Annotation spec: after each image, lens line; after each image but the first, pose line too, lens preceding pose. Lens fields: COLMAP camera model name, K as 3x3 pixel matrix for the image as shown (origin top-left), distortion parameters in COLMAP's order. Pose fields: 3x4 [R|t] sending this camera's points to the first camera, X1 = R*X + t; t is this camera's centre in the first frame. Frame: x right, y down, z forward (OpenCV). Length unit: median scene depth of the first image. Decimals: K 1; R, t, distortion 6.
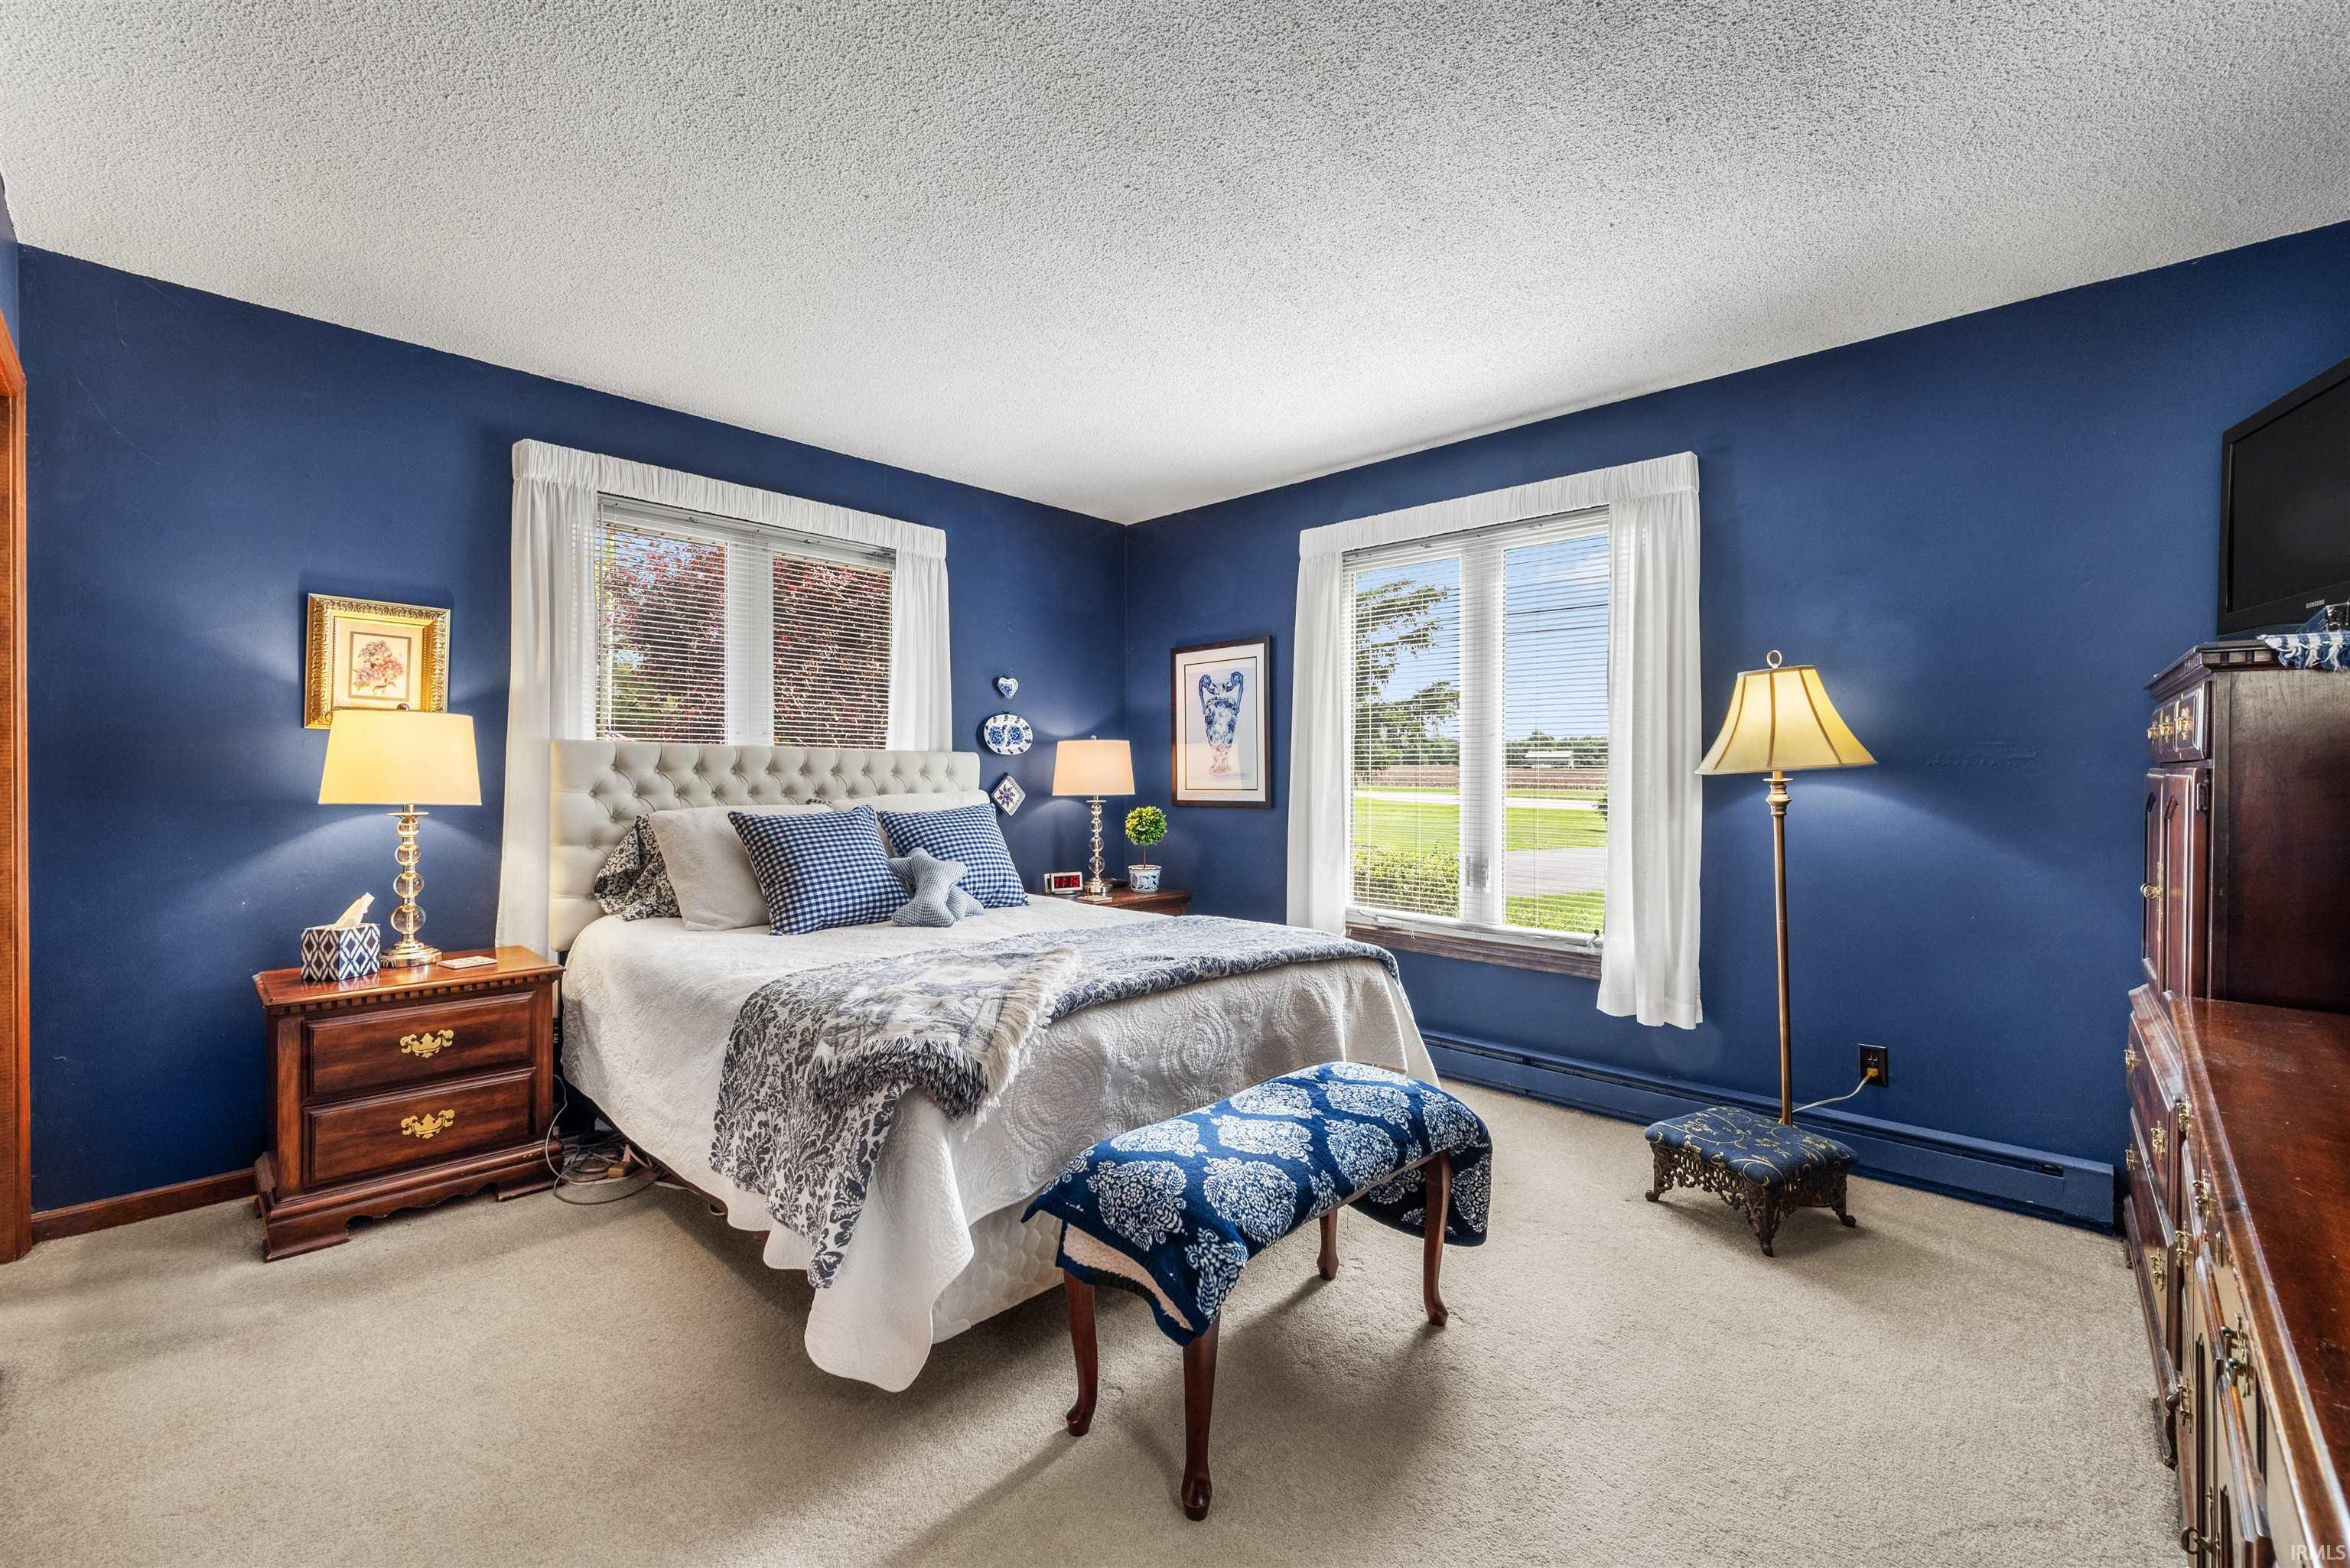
lens RADIAL K [[1015.0, 0, 1180.4], [0, 1015.0, 771.7], [0, 0, 1]] dist [-0.002444, -0.000338]
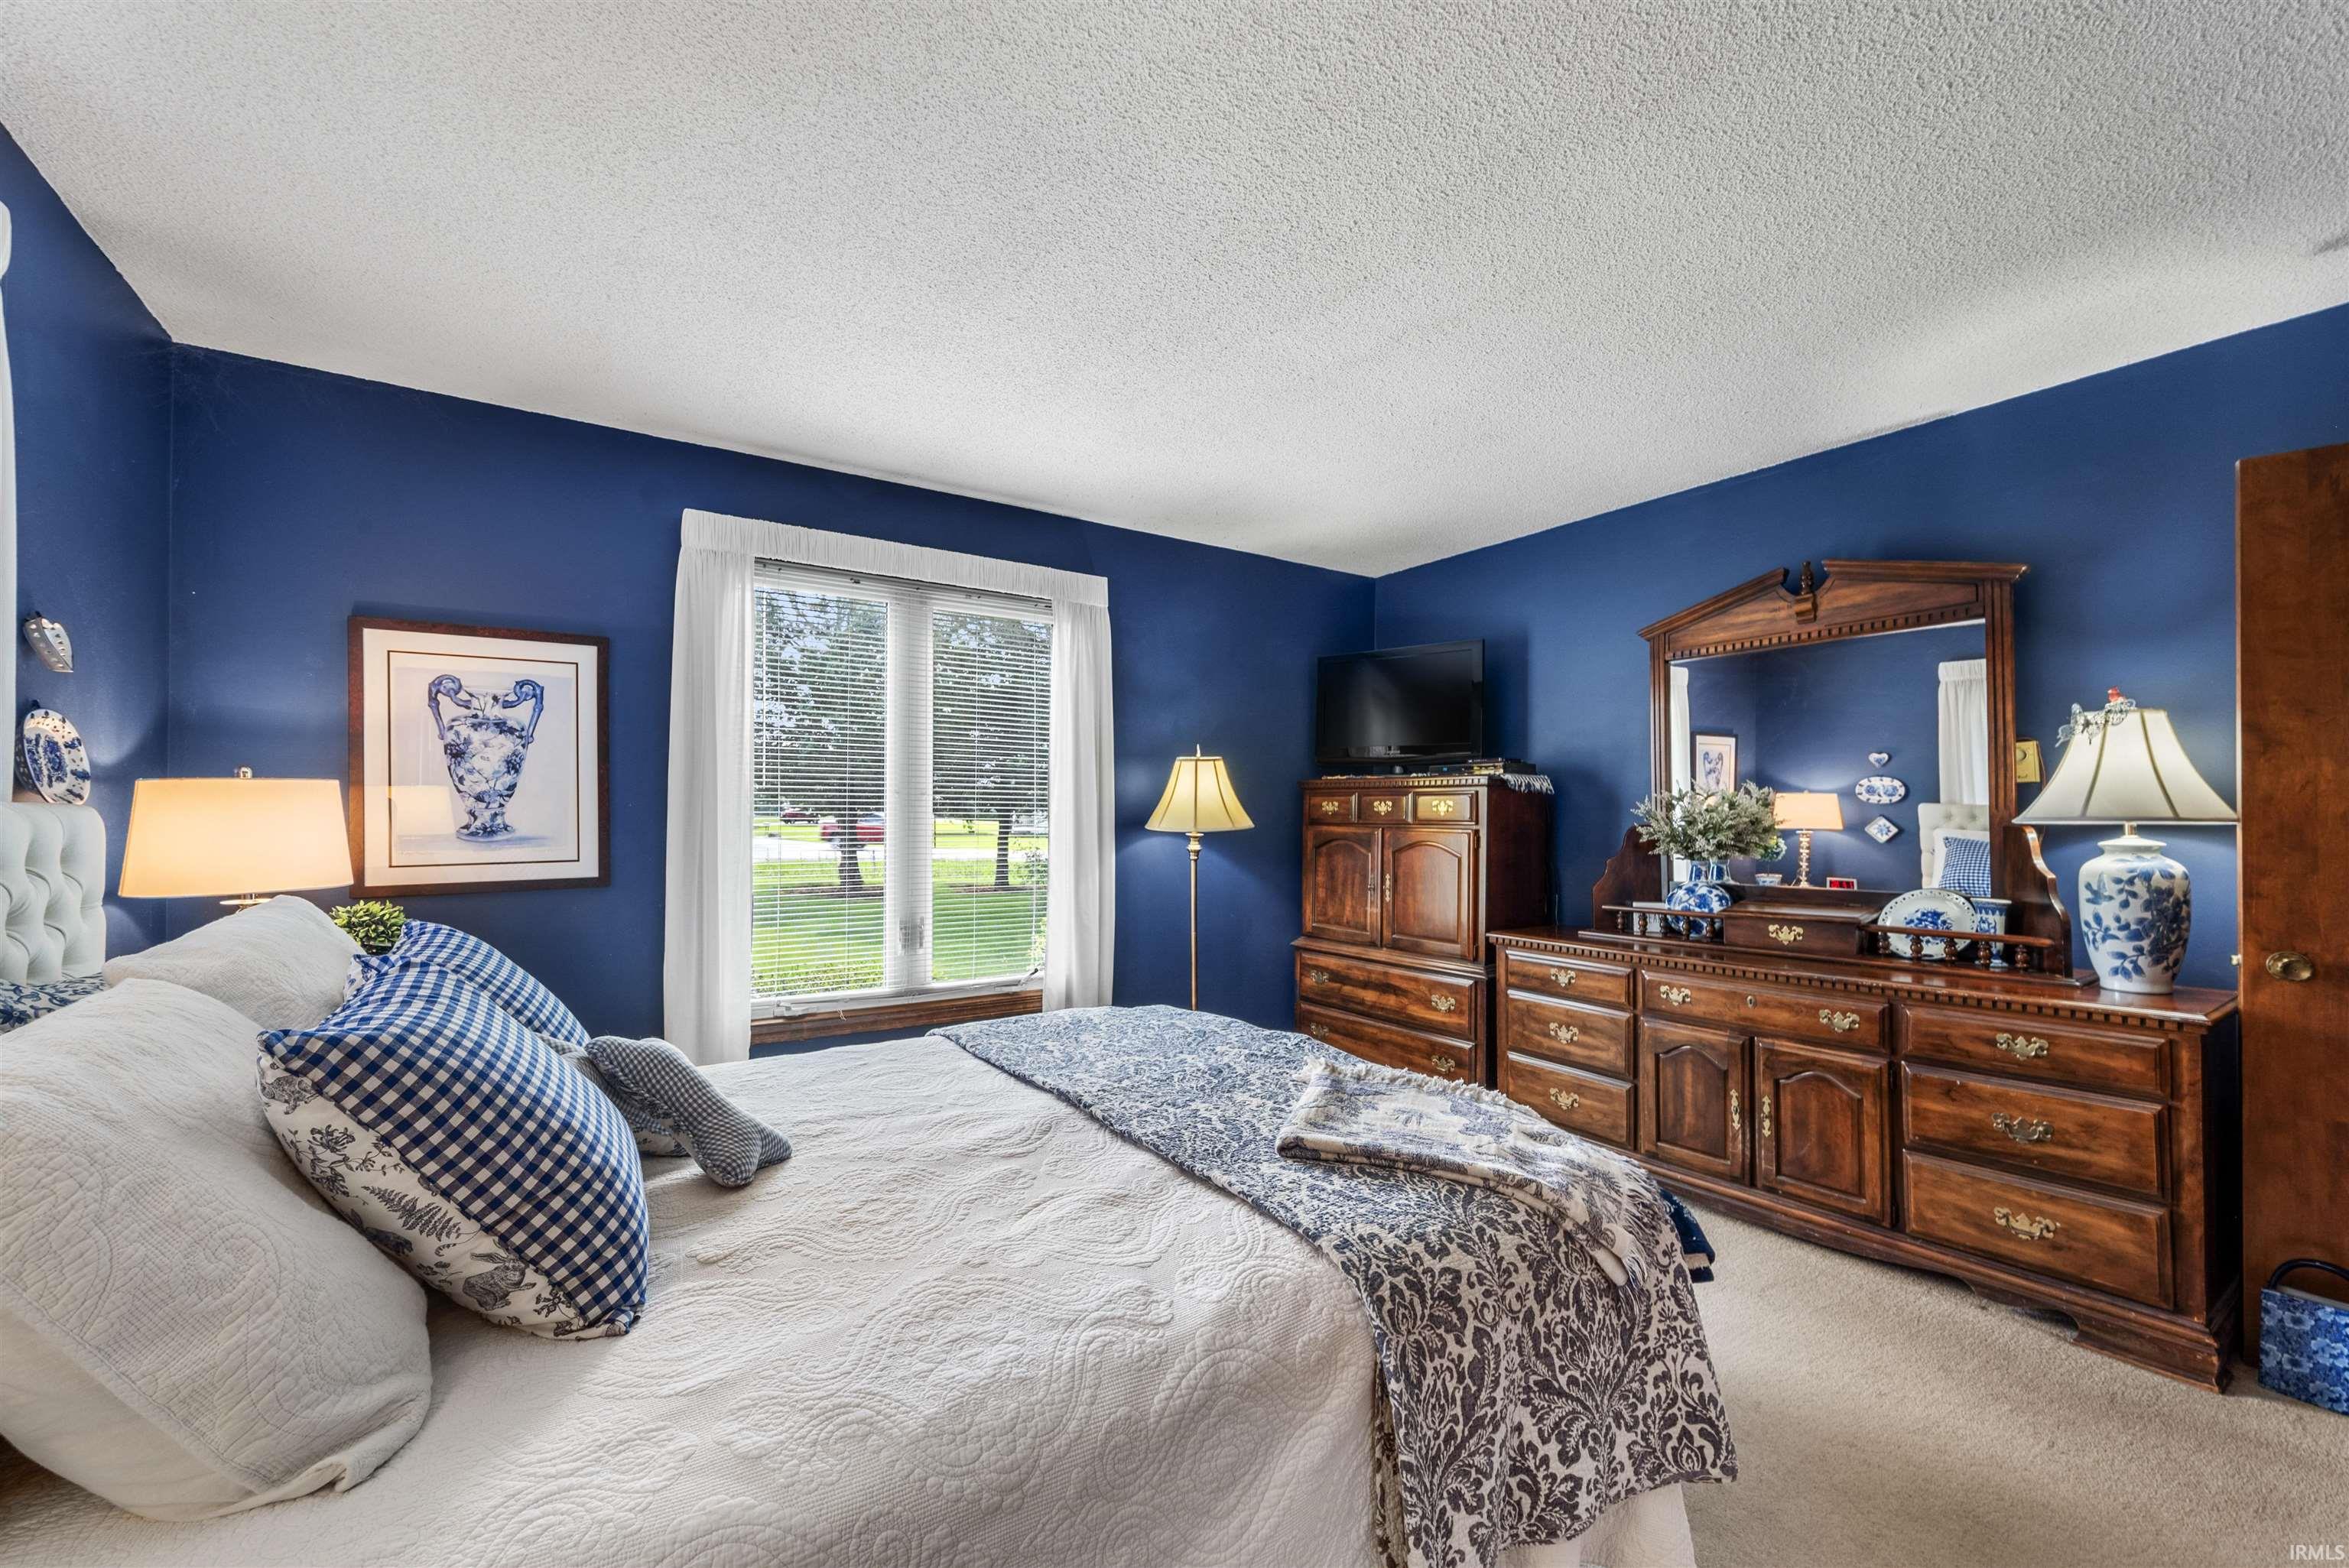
lens RADIAL K [[934.7, 0, 1174.5], [0, 934.7, 807.8], [0, 0, 1]] dist [-0.000558, 0.000002]
pose [[0.217106, 0.006067, 0.976129, -0.448170], [-0.000570, 0.999981, -0.006088, -0.013861], [-0.976148, 0.000766, 0.217105, 0.479437]]
